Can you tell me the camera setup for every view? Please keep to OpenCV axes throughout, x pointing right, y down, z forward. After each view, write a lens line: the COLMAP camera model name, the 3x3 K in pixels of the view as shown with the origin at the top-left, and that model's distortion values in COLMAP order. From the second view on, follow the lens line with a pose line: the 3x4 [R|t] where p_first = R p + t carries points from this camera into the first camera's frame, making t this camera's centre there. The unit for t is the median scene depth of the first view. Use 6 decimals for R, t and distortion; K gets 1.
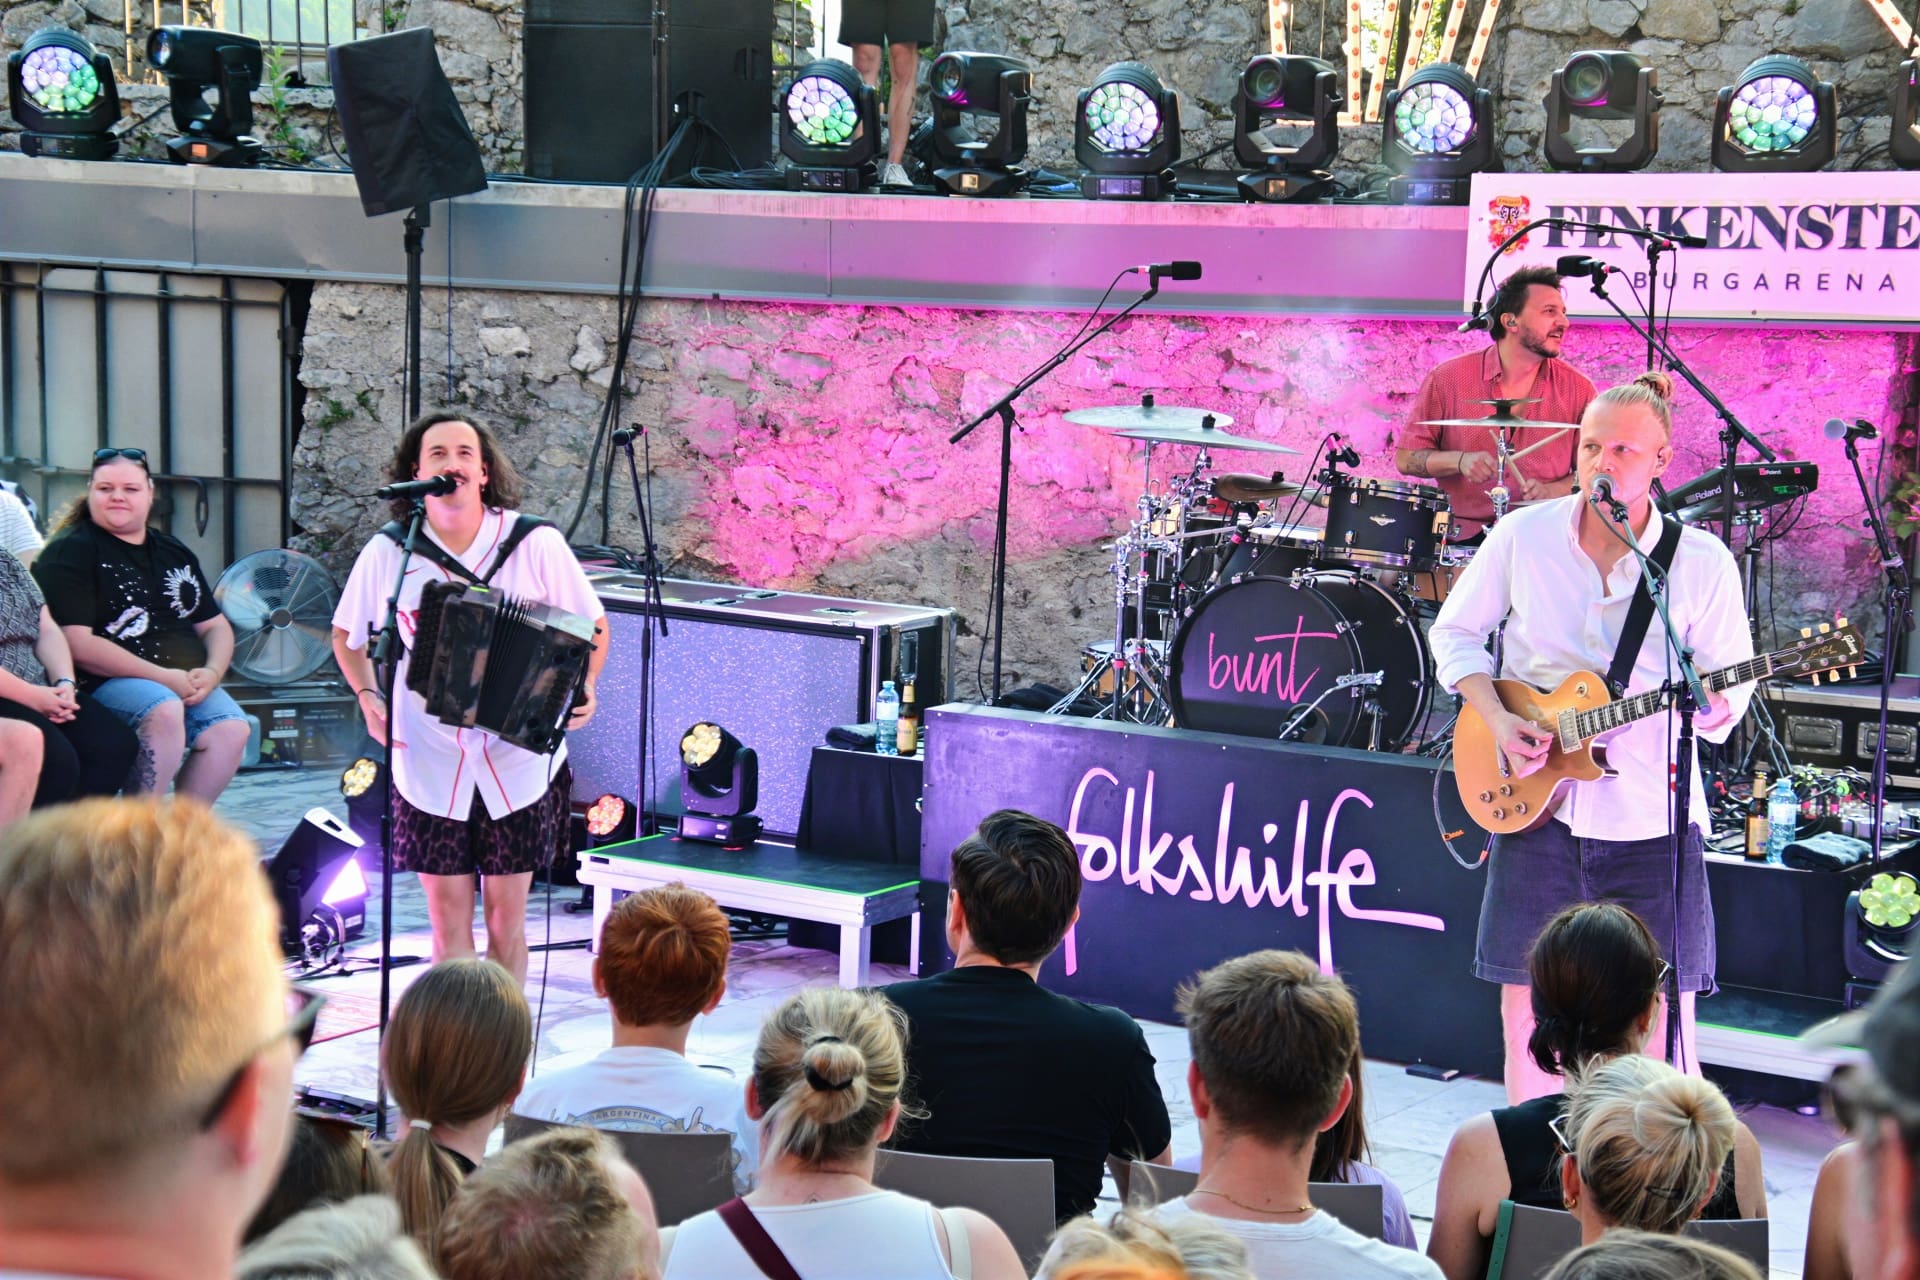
lens RADIAL K [[3715.9, 0, 960.4], [0, 3715.9, 670.6], [0, 0, 1]] dist [0.565010, 0.000000]
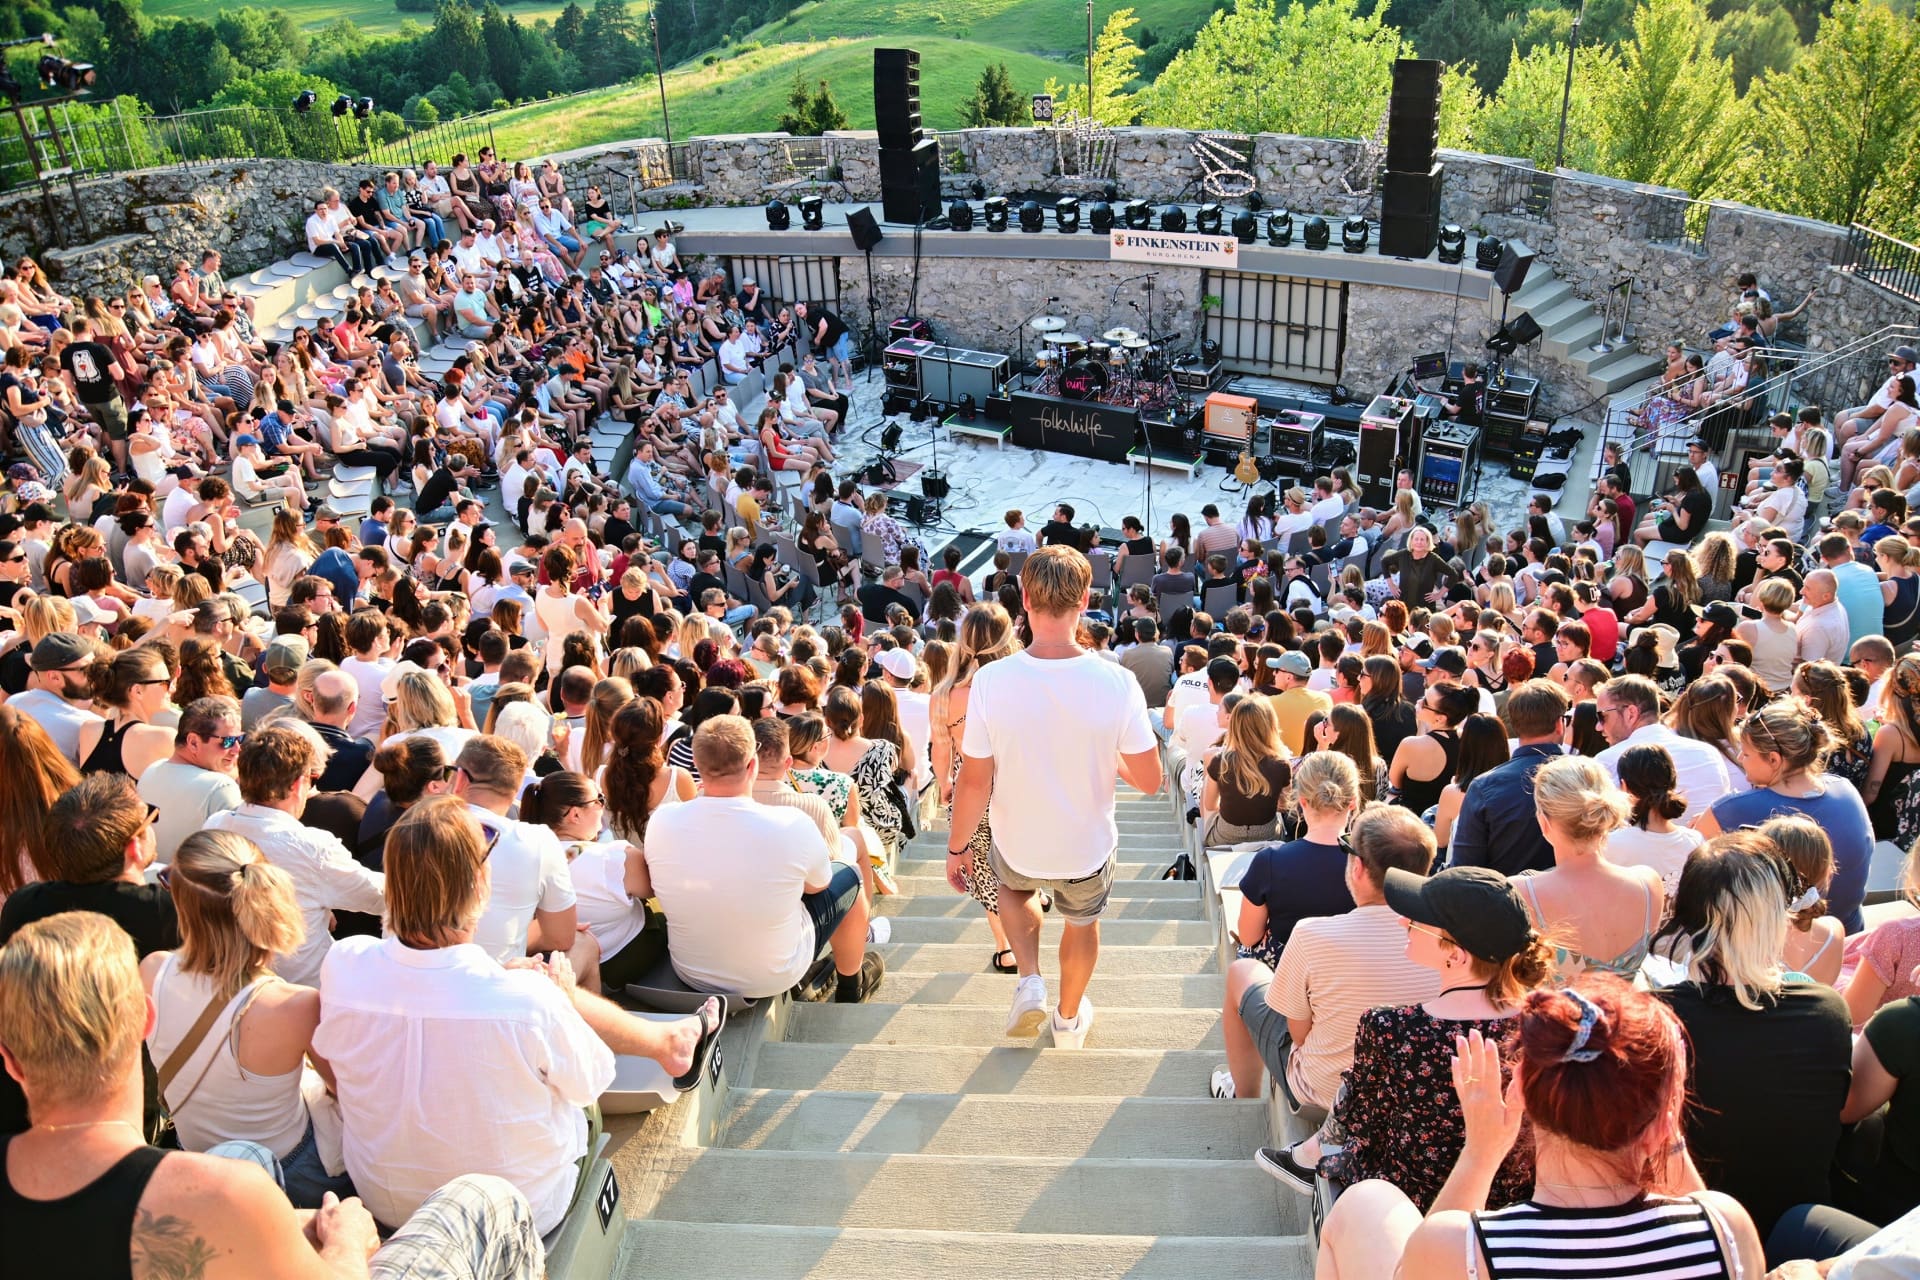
lens RADIAL K [[1803.0, 0, 879.8], [0, 1803.0, 730.1], [0, 0, 1]] dist [-0.077881, 0.000000]
pose [[0.994973, -0.098701, -0.016958, -0.144363], [0.096526, 0.900018, 0.425030, -0.472902], [-0.026689, -0.424530, 0.905020, -1.045662]]
